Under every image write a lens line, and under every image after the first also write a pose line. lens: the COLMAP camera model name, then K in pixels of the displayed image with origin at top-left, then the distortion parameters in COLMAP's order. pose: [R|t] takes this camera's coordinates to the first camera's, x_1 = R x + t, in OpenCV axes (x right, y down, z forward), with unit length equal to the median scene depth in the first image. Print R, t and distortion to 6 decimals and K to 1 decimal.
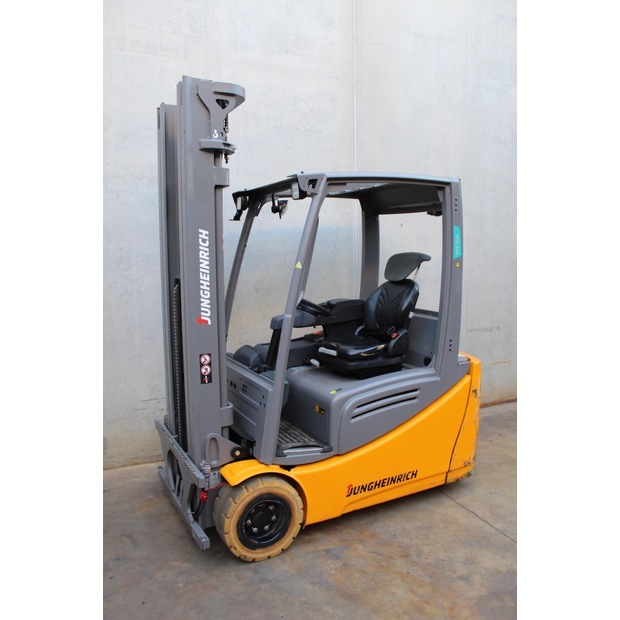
lens RADIAL K [[515.5, 0, 313.3], [0, 515.5, 313.1], [0, 0, 1]] dist [-0.150045, 0.119110]
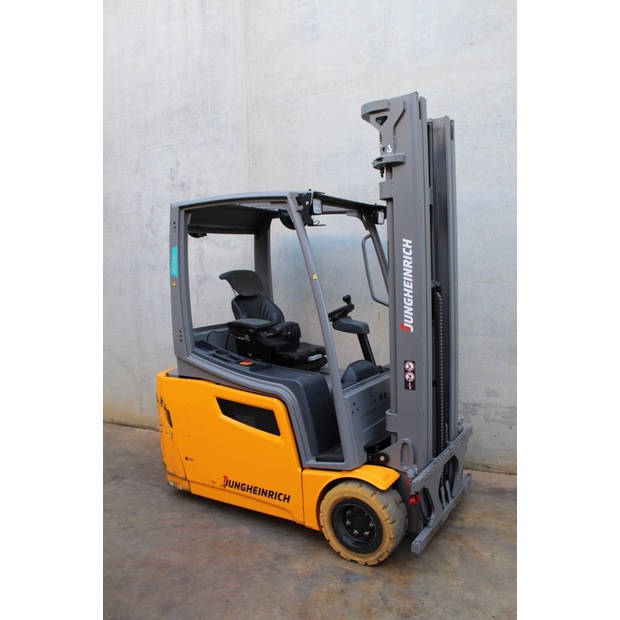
lens RADIAL K [[515.5, 0, 306.5], [0, 515.5, 312.1], [0, 0, 1]] dist [-0.150045, 0.119110]
pose [[0.643627, 0.044973, -0.764017, 0.611257], [-0.059287, 0.998202, 0.008813, -0.028123], [0.763040, 0.039624, 0.645136, 0.263437]]
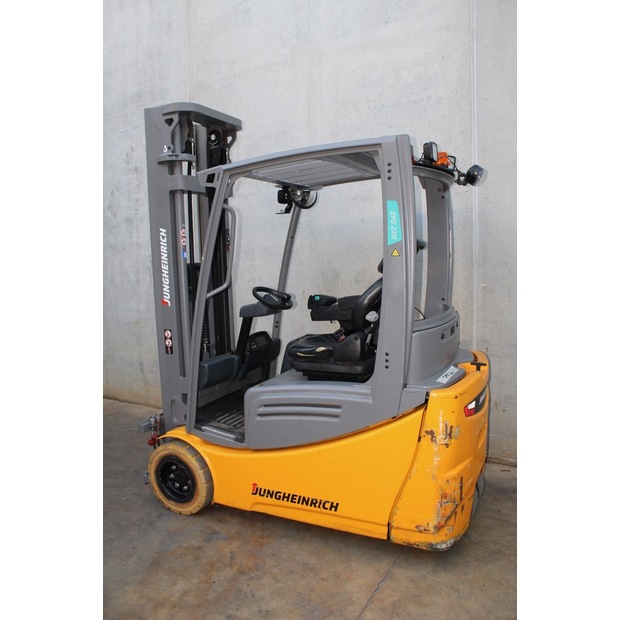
lens RADIAL K [[515.5, 0, 305.8], [0, 515.5, 314.4], [0, 0, 1]] dist [-0.150045, 0.119110]
pose [[0.577351, 0.082829, -0.812284, 0.835548], [-0.066988, 0.996293, 0.053980, -0.038578], [0.813743, 0.023248, 0.580759, 0.479737]]
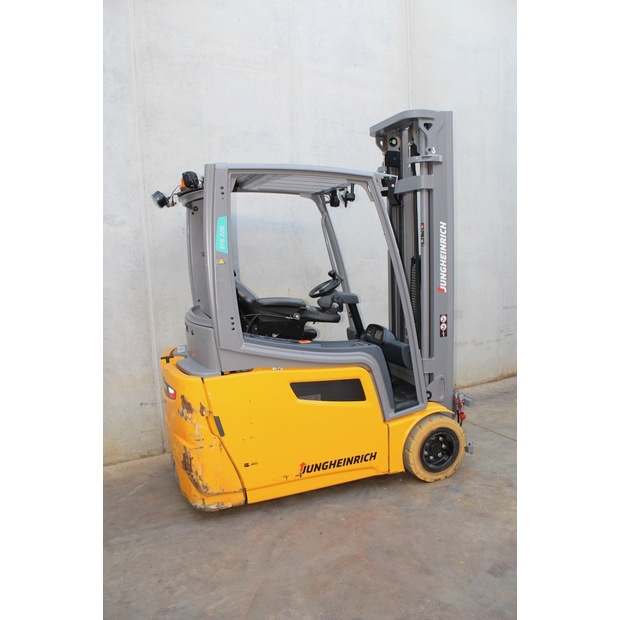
lens RADIAL K [[515.5, 0, 310.6], [0, 515.5, 313.9], [0, 0, 1]] dist [-0.150045, 0.119110]
pose [[0.997467, -0.036980, 0.060756, -0.318021], [0.035910, 0.999182, 0.018609, 0.019104], [-0.061395, -0.016380, 0.997979, -0.167621]]
